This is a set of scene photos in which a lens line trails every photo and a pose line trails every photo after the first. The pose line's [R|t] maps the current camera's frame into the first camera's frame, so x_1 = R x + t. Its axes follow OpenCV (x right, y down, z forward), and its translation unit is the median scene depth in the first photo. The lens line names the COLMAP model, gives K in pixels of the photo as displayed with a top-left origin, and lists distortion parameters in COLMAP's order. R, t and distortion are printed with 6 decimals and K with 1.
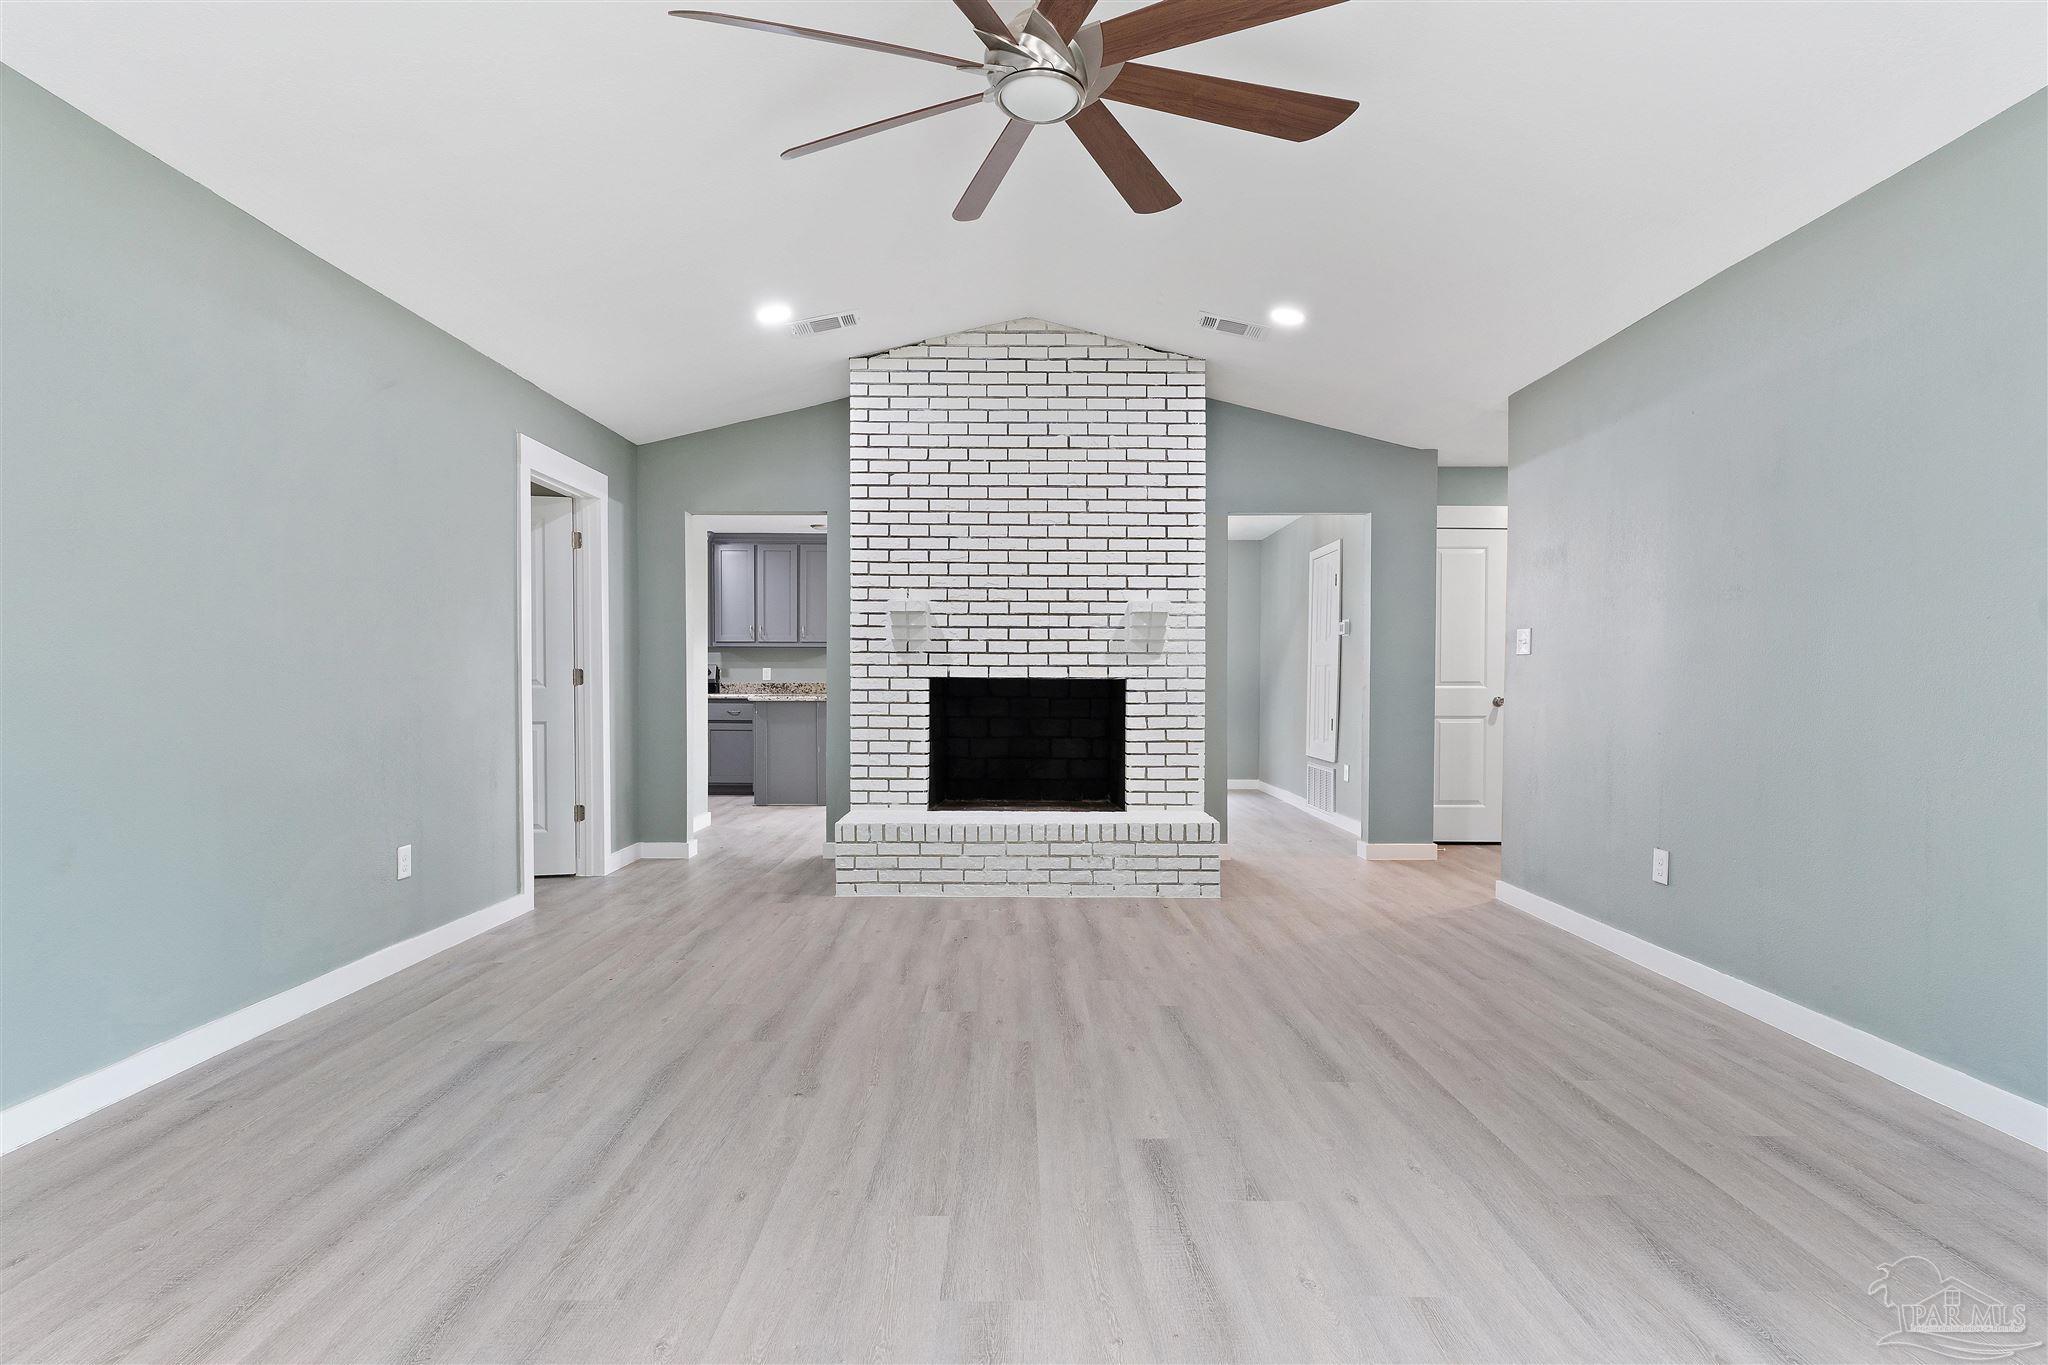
lens RADIAL K [[1009.2, 0, 1024.0], [0, 1009.2, 682.5], [0, 0, 1]] dist [0.000093, -0.000032]
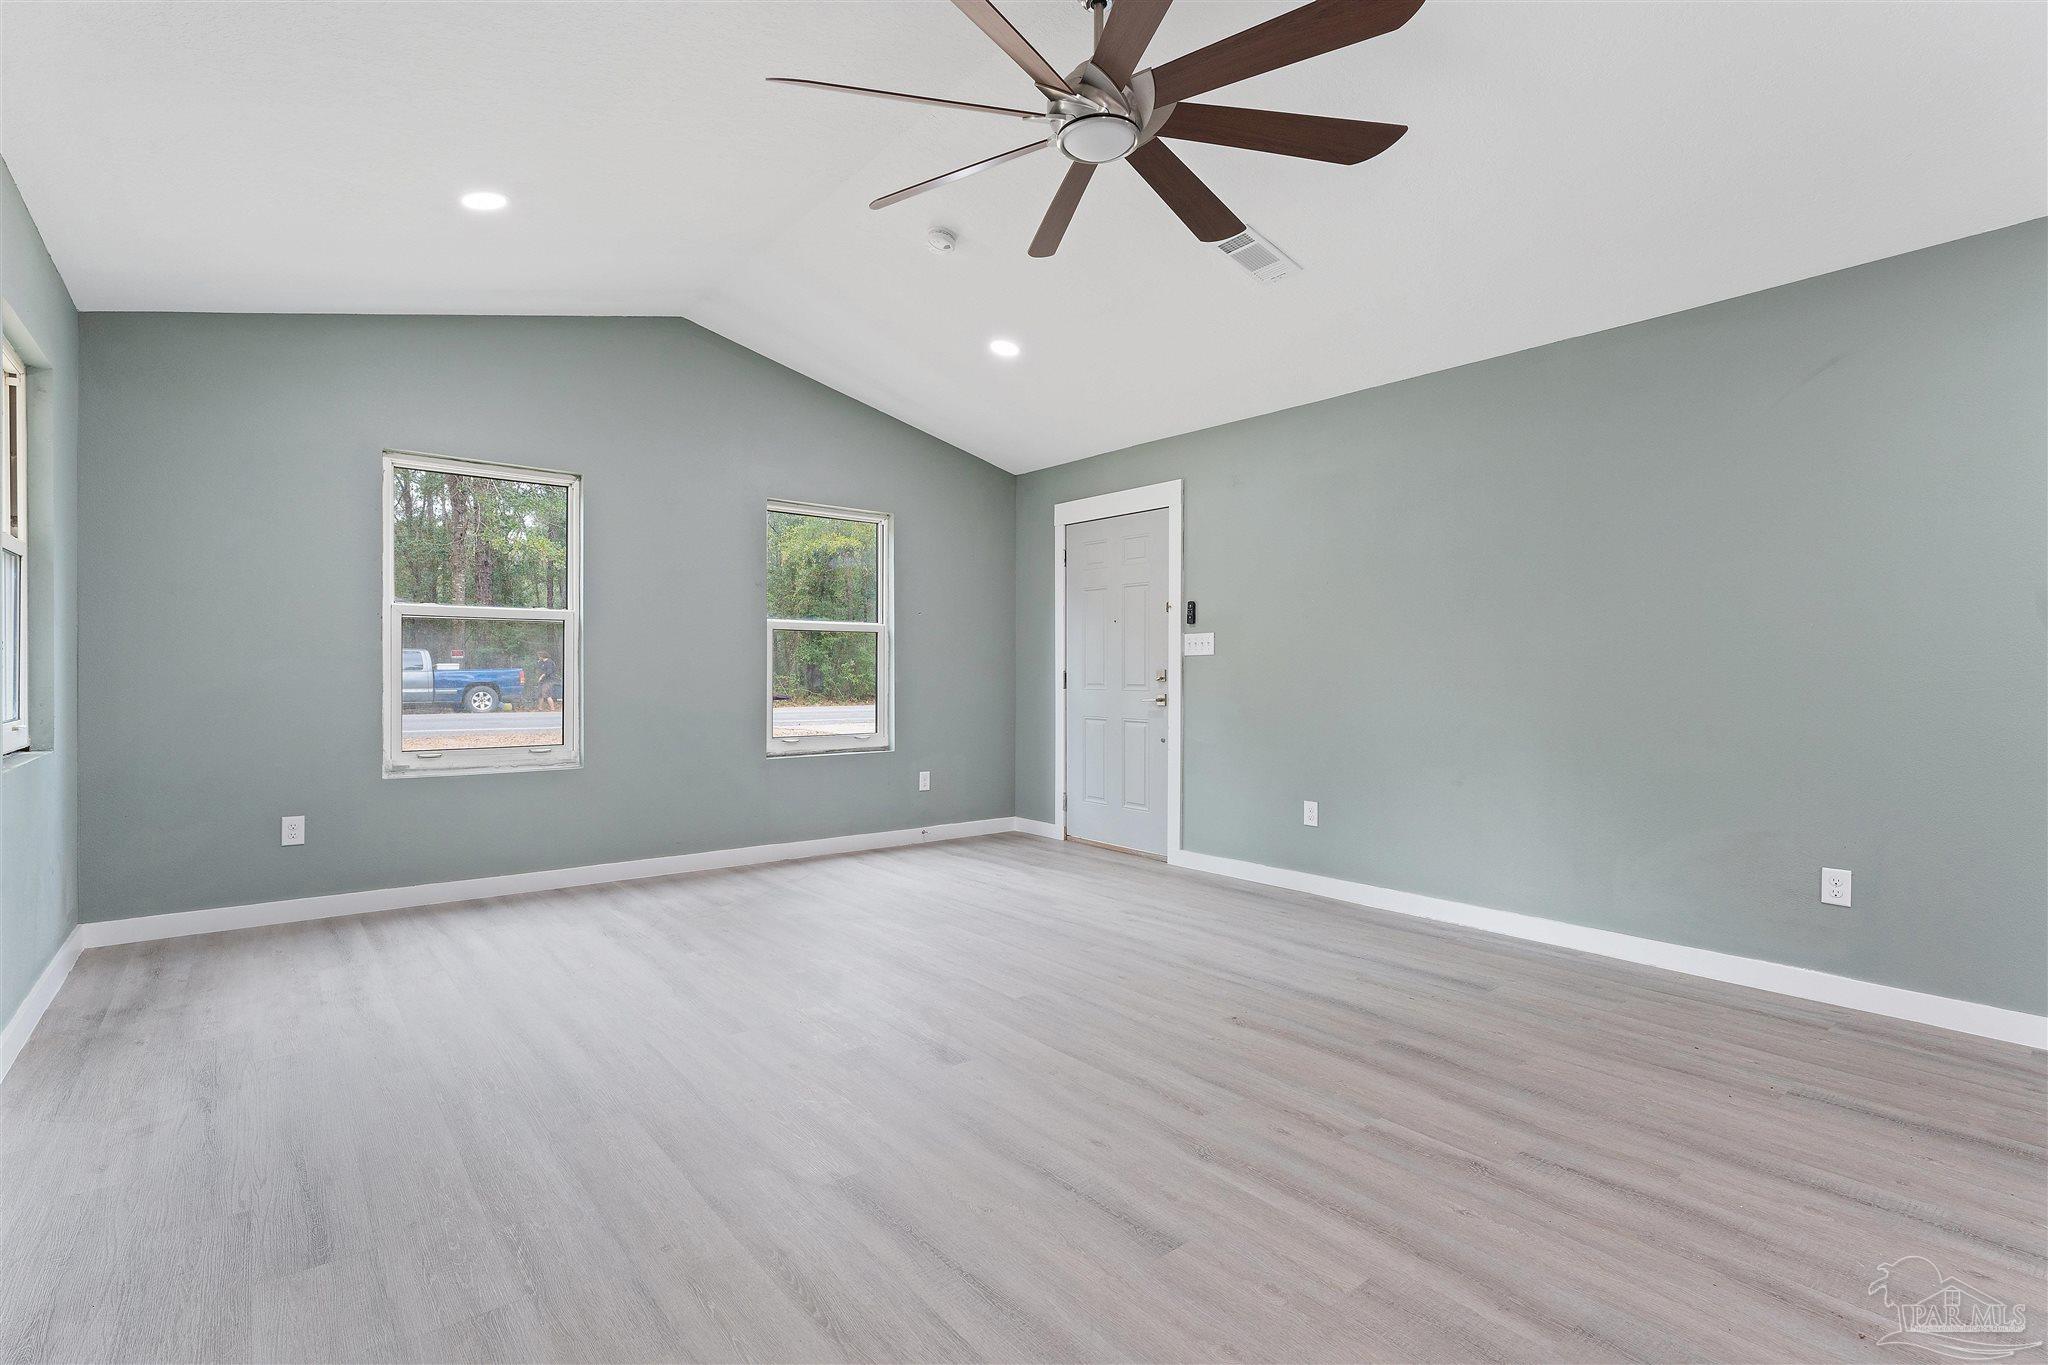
lens RADIAL K [[969.0, 0, 1024.0], [0, 969.0, 682.5], [0, 0, 1]] dist [-0.000722, 0.000220]
pose [[-0.787820, -0.004888, -0.615886, 0.570388], [-0.010988, 0.999921, 0.006119, -0.003262], [0.615807, 0.011587, -0.787812, 1.428058]]
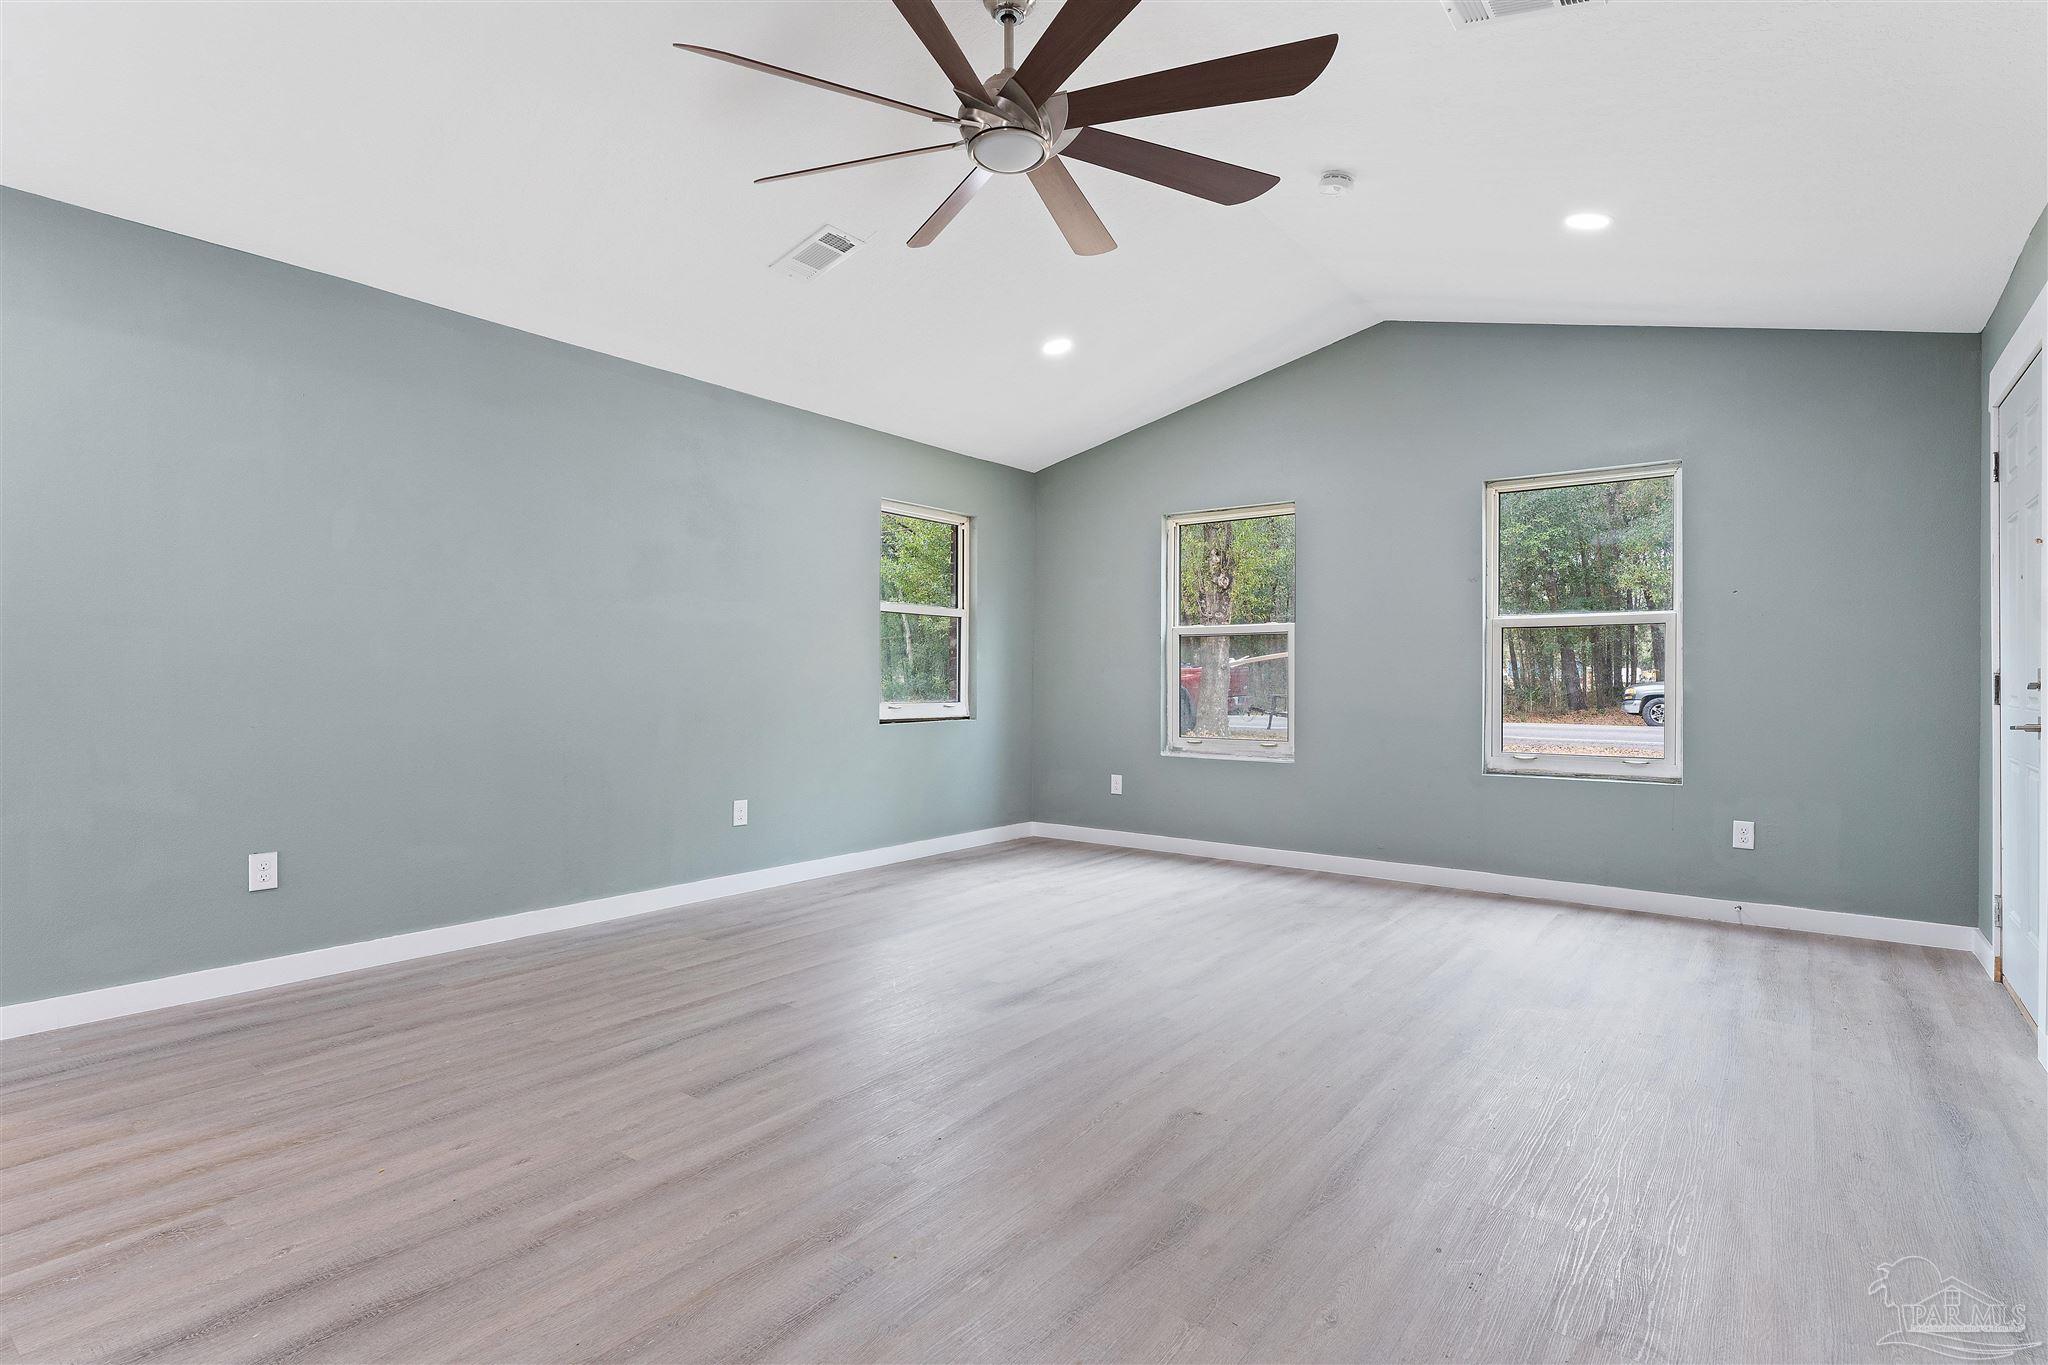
lens RADIAL K [[1006.8, 0, 991.1], [0, 1006.8, 670.5], [0, 0, 1]] dist [0.004000, 0.000380]
pose [[-0.774339, -0.005517, 0.632747, -0.546380], [-0.007741, 0.999970, -0.000754, -0.008411], [-0.632724, -0.005482, -0.774358, 1.509966]]
